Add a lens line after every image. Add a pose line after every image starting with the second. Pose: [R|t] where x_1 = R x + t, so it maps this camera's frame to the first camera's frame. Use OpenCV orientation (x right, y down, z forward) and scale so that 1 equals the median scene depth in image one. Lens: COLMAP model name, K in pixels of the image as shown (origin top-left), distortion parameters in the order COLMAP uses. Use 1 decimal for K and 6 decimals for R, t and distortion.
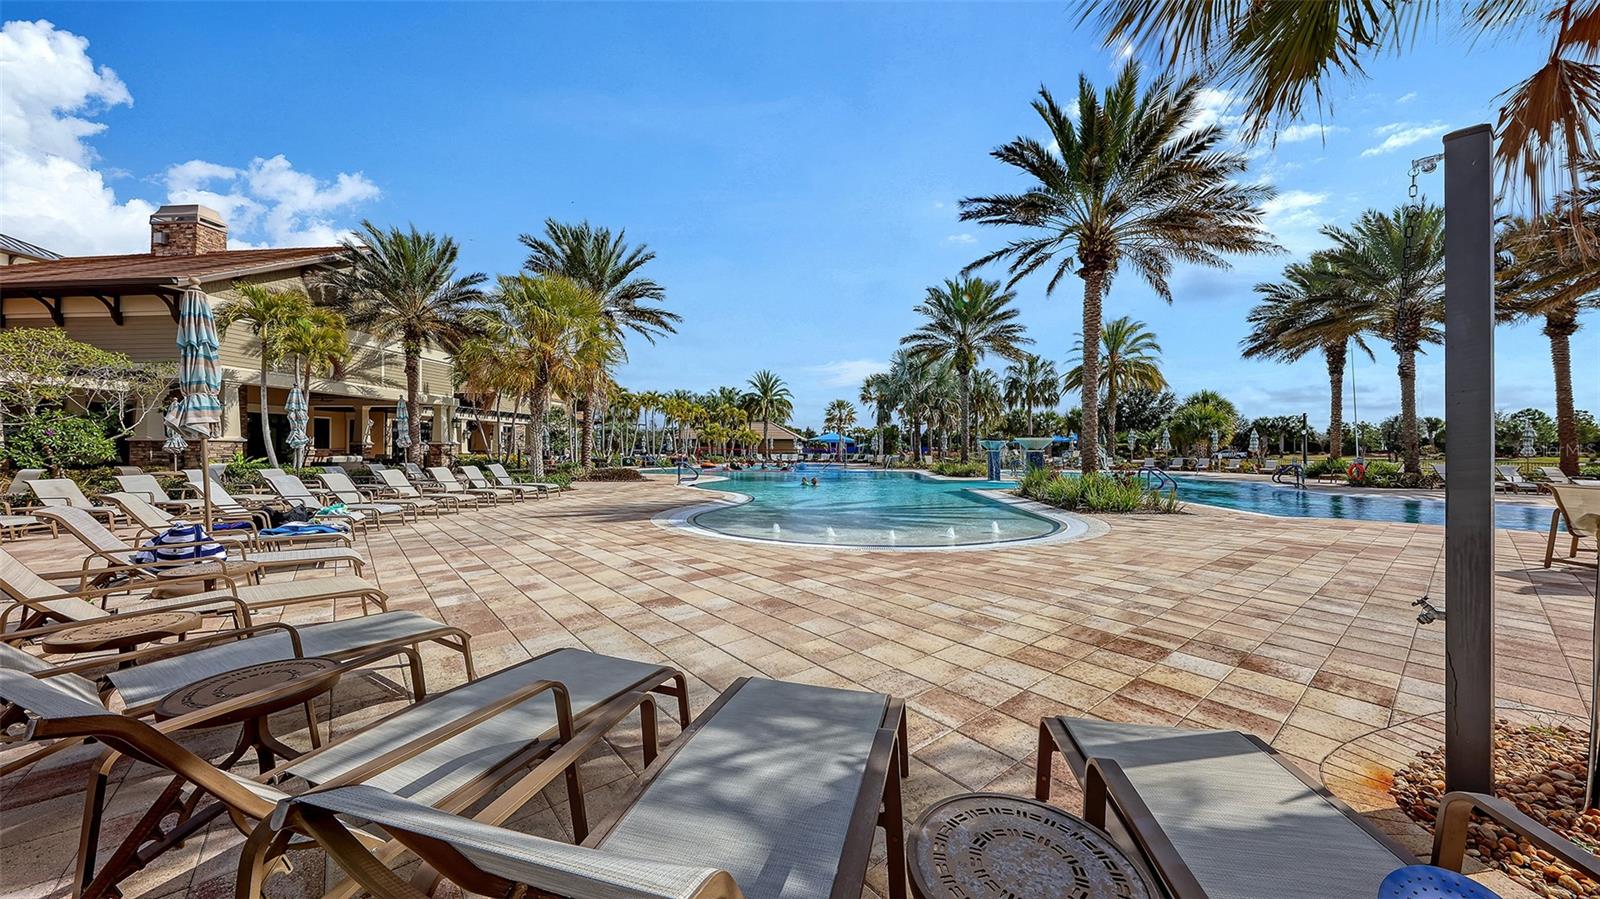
lens RADIAL K [[553.1, 0, 803.4], [0, 553.1, 442.8], [0, 0, 1]] dist [0.000164, 0.000012]
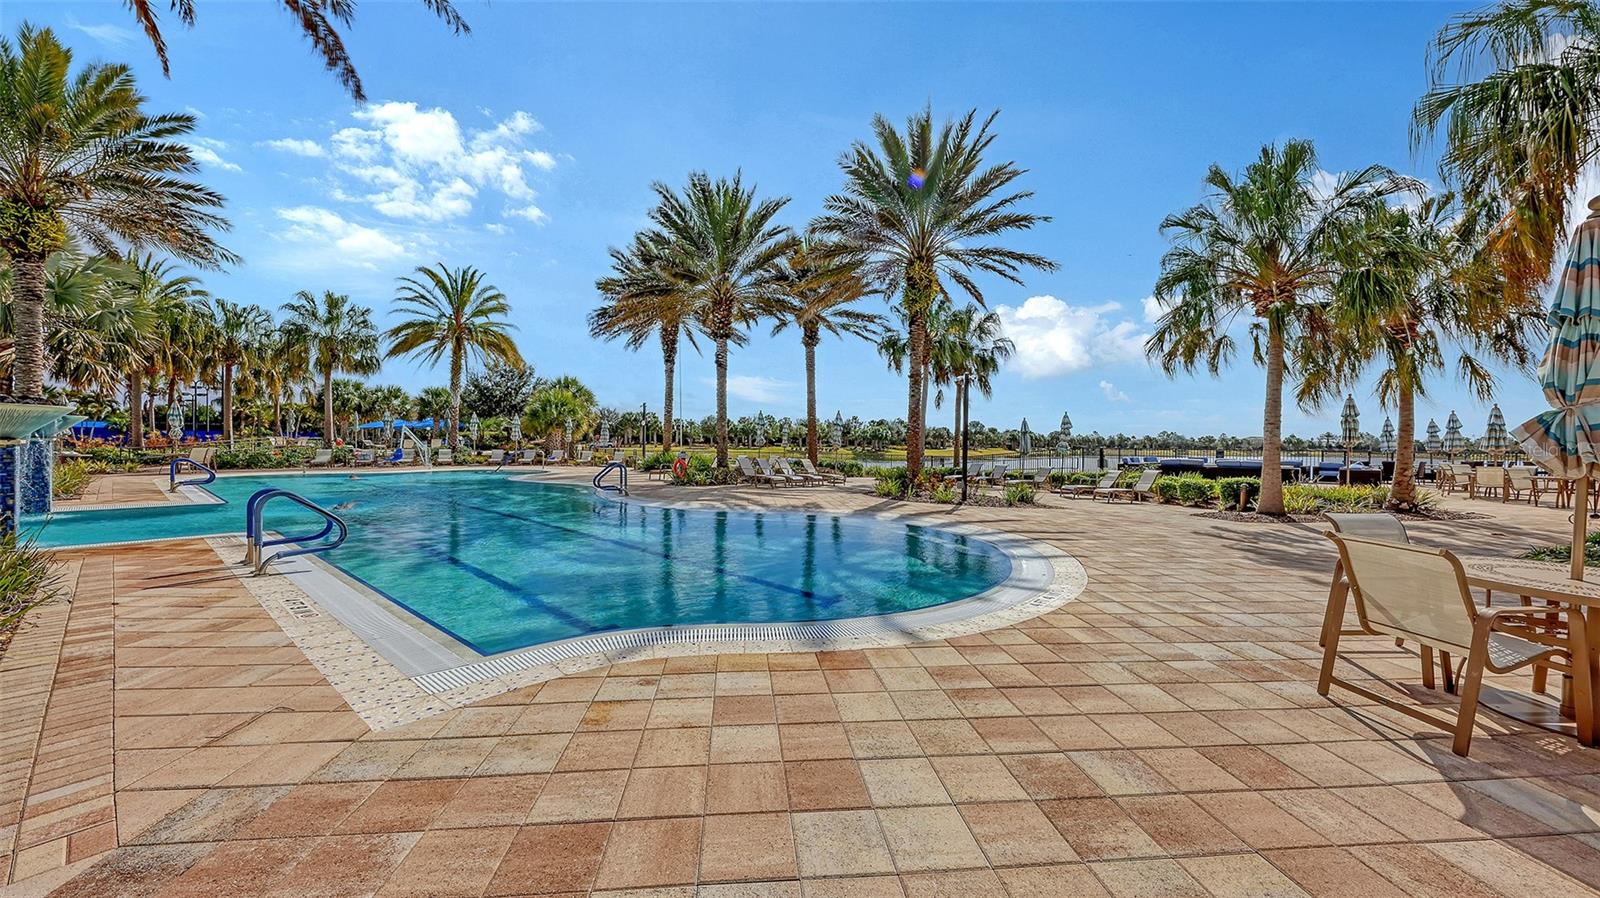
lens RADIAL K [[553.1, 0, 797.1], [0, 553.1, 442.7], [0, 0, 1]] dist [0.000164, 0.000012]
pose [[0.556236, 0.004905, 0.831010, 0.208827], [-0.023845, 0.999665, 0.010061, -0.001096], [-0.830682, -0.025412, 0.556167, 0.200436]]
